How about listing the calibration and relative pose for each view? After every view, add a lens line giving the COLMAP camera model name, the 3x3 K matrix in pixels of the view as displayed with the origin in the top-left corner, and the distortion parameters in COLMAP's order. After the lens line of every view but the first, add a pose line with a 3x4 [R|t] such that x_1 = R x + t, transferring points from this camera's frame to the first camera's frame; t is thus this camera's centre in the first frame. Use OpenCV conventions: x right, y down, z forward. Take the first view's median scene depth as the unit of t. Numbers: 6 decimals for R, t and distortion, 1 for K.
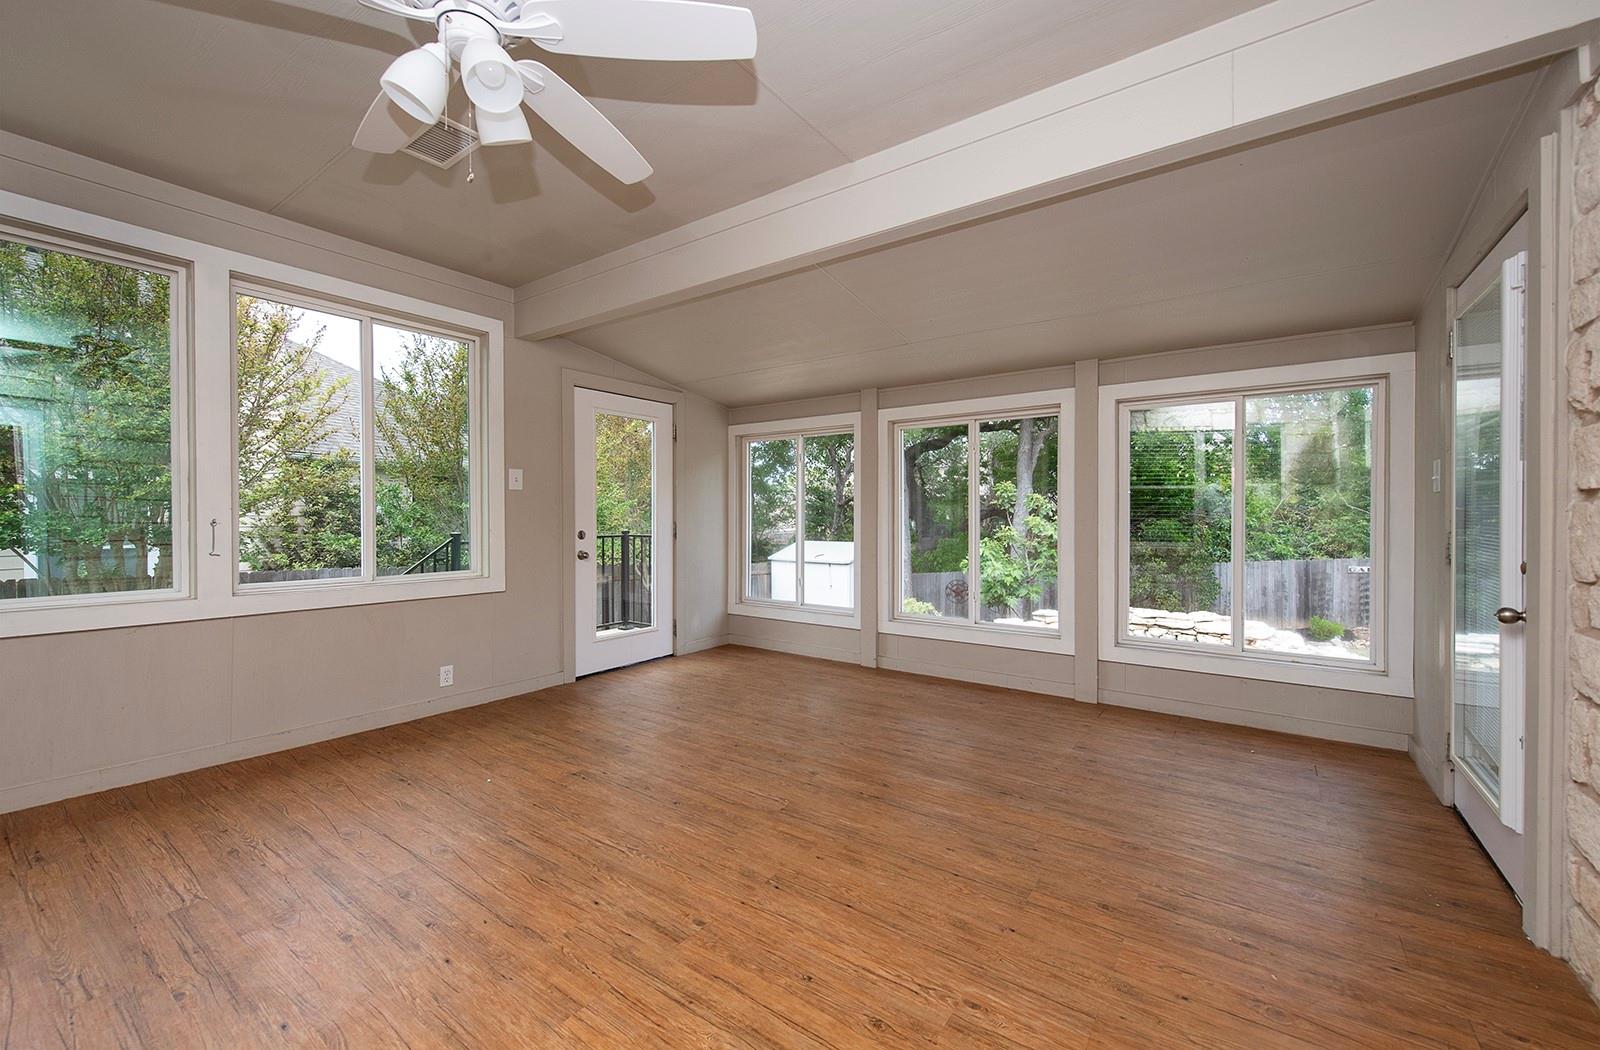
lens RADIAL K [[651.0, 0, 788.3], [0, 651.0, 538.6], [0, 0, 1]] dist [-0.014954, -0.000176]
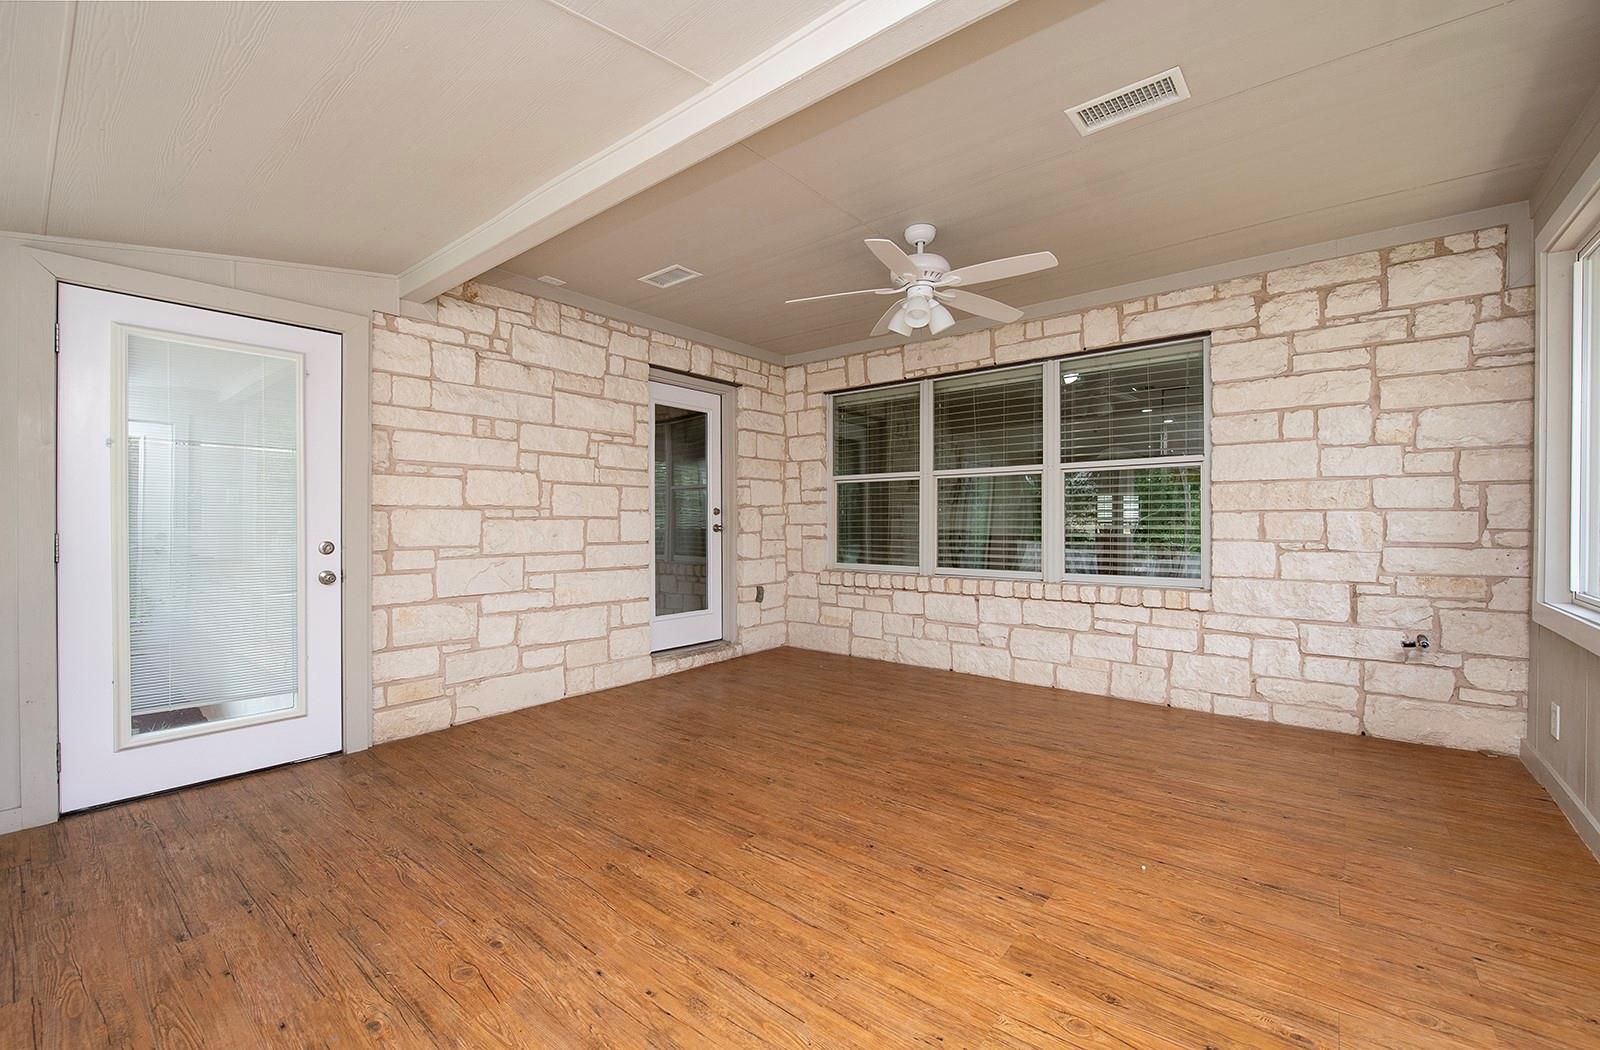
lens RADIAL K [[651.0, 0, 797.2], [0, 651.0, 515.3], [0, 0, 1]] dist [-0.014954, -0.000176]
pose [[-0.998750, -0.001815, 0.049947, -0.129121], [-0.000643, 0.999724, 0.023469, -0.063342], [-0.049976, 0.023408, -0.998476, 2.060695]]
